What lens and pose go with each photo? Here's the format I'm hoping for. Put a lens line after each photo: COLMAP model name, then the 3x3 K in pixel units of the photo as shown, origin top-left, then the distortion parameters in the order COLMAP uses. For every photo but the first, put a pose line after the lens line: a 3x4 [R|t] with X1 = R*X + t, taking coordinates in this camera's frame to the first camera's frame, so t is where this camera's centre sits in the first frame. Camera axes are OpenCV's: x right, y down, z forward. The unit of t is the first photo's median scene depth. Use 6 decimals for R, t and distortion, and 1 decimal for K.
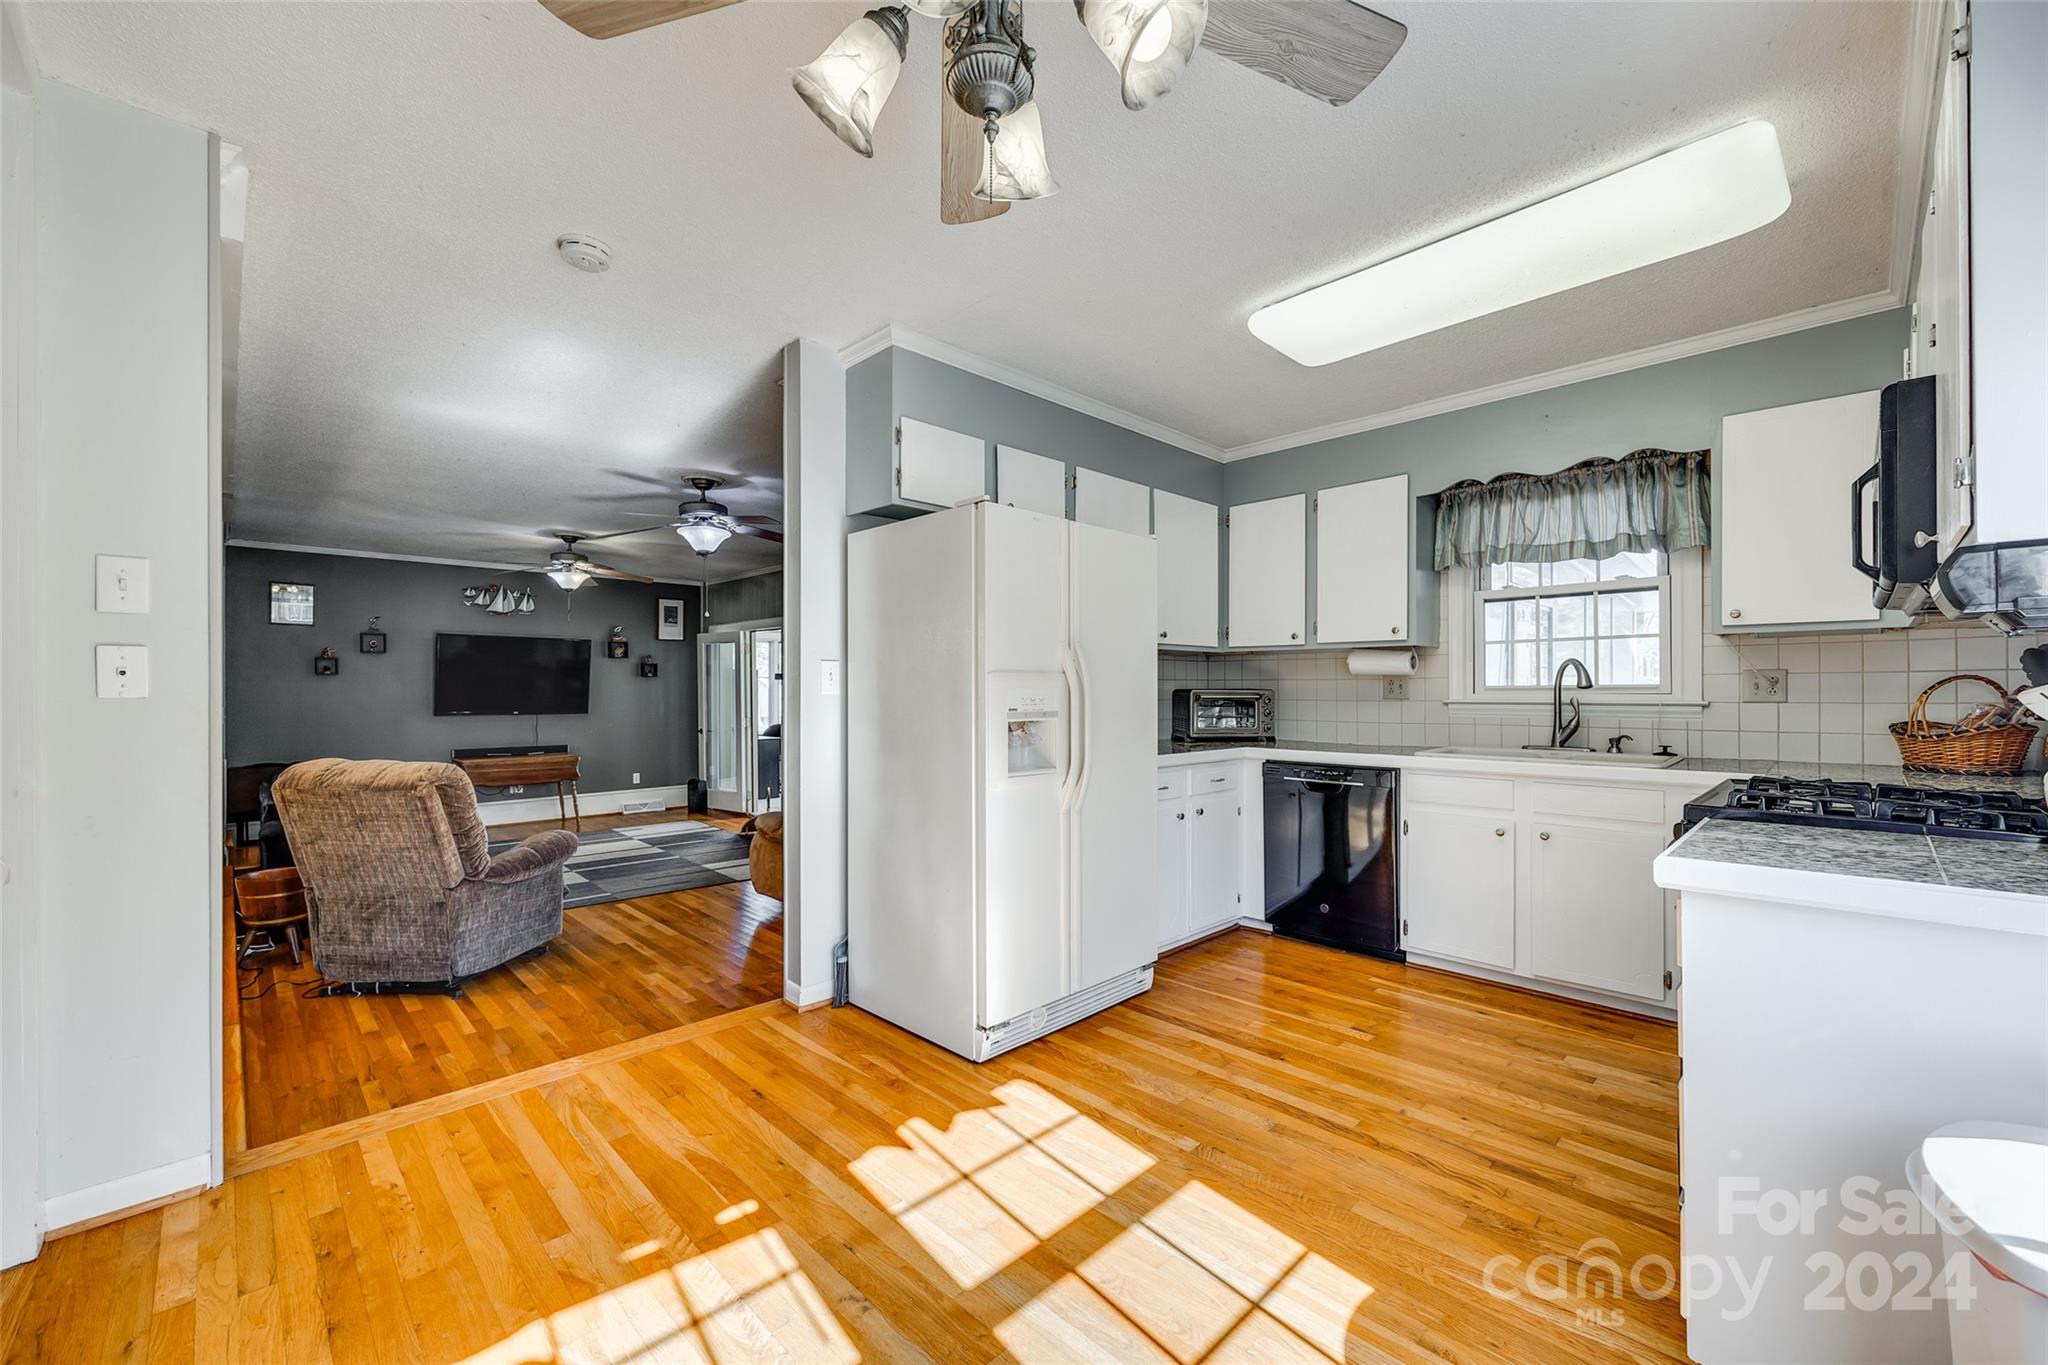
lens RADIAL K [[814.9, 0, 1028.1], [0, 814.9, 689.0], [0, 0, 1]] dist [-0.001972, 0.000488]
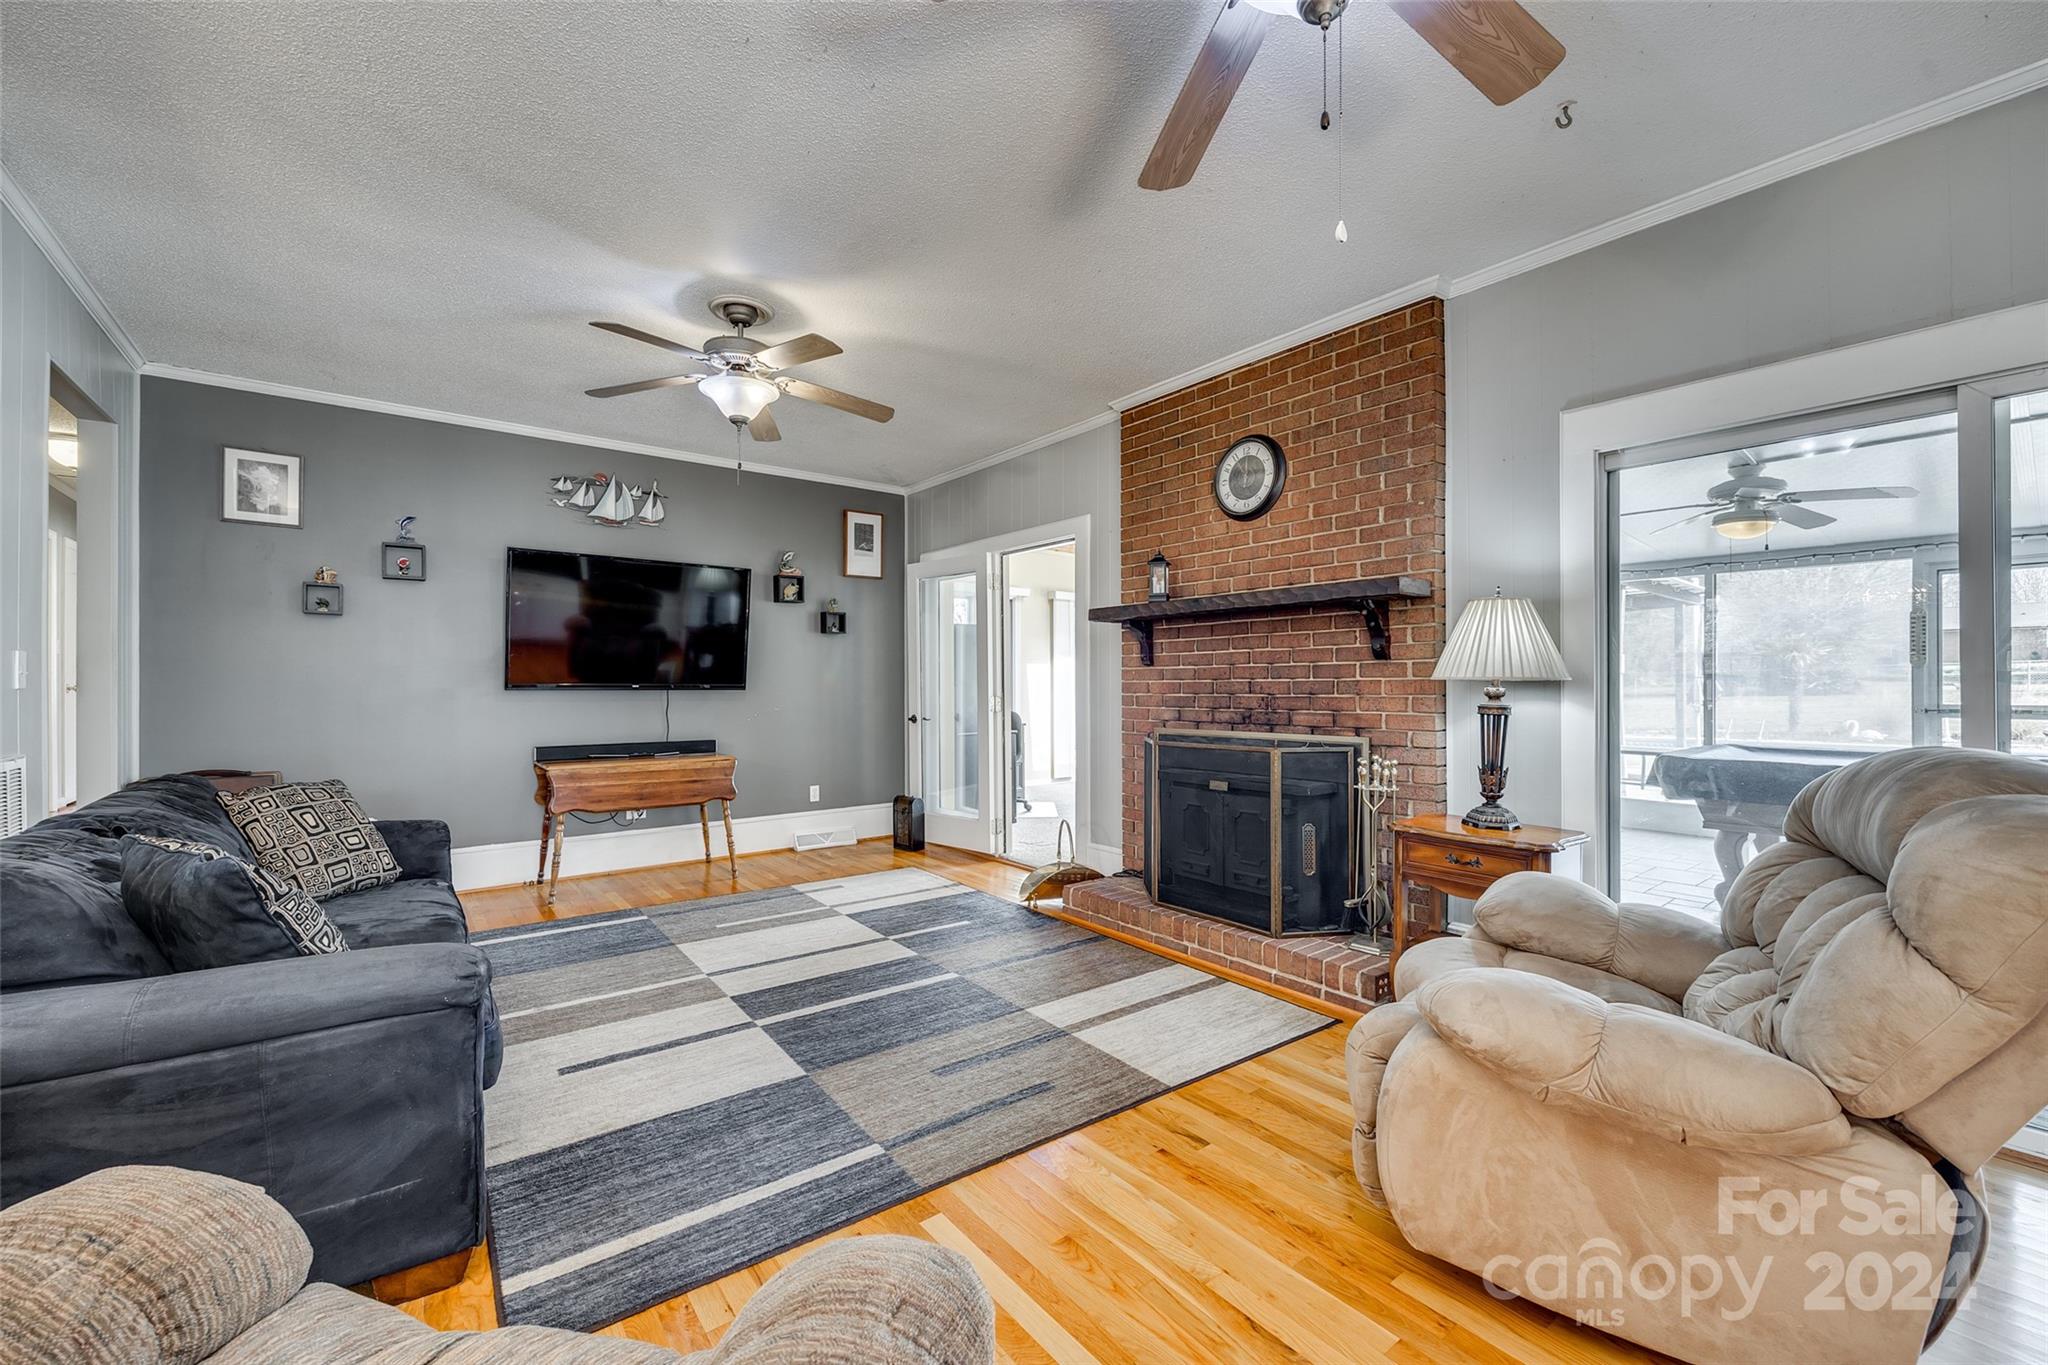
lens RADIAL K [[814.9, 0, 1027.2], [0, 814.9, 684.7], [0, 0, 1]] dist [-0.001972, 0.000488]
pose [[0.993604, -0.003071, -0.112881, -0.276873], [0.002823, 0.999993, -0.002362, 0.030523], [0.112888, 0.002028, 0.993606, 0.439512]]
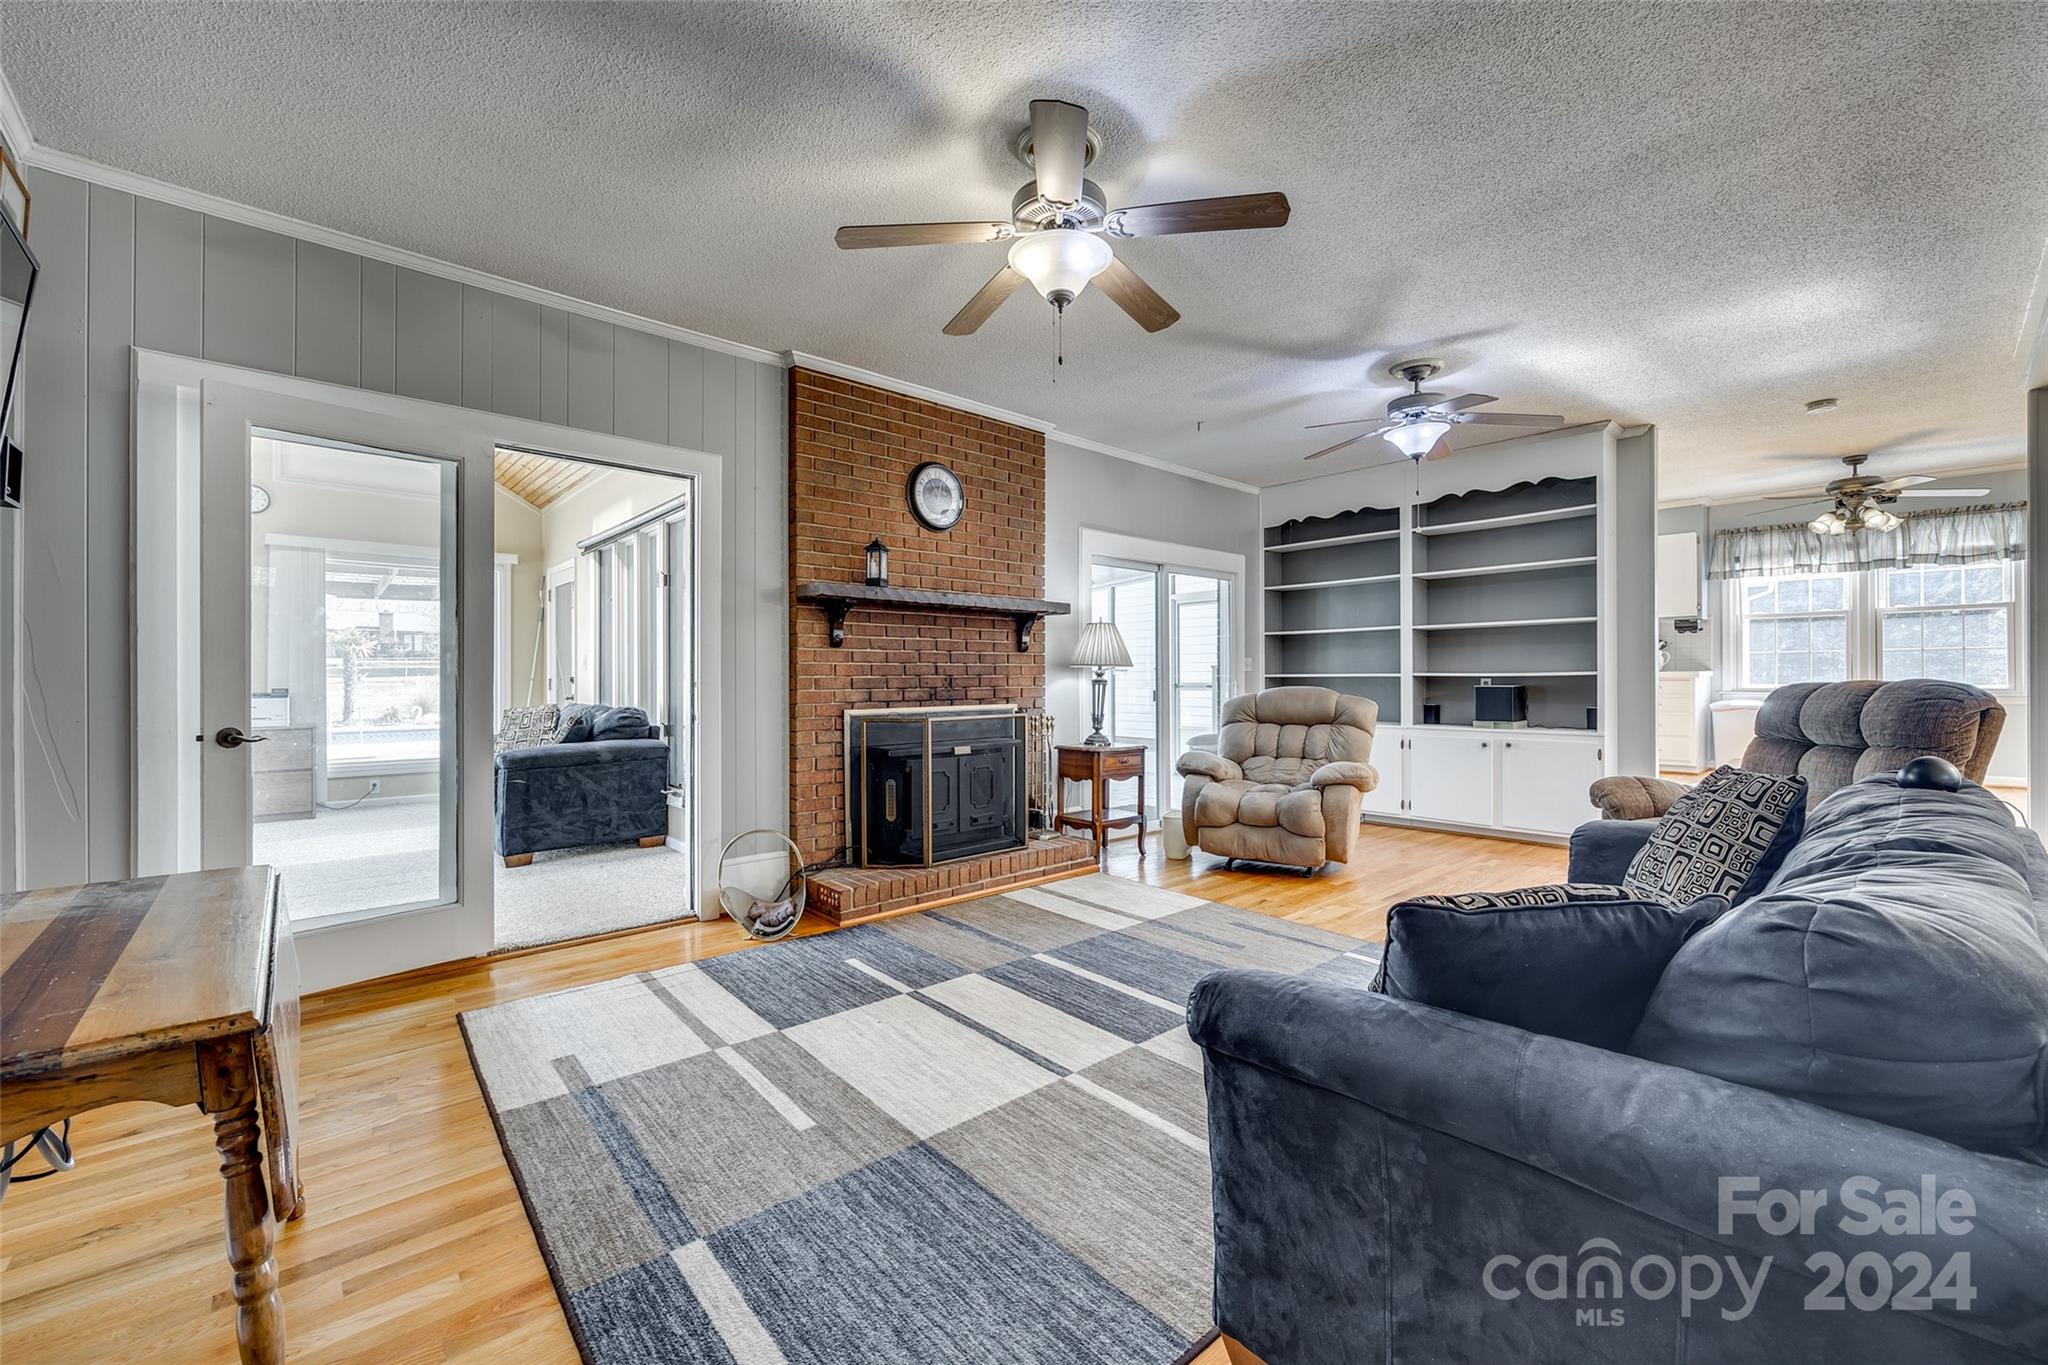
lens RADIAL K [[814.9, 0, 1025.0], [0, 814.9, 680.5], [0, 0, 1]] dist [-0.001972, 0.000488]
pose [[0.053358, -0.008216, 0.998542, -0.753314], [0.000526, 0.999966, 0.008200, 0.034005], [-0.998575, 0.000087, 0.053360, 0.815829]]
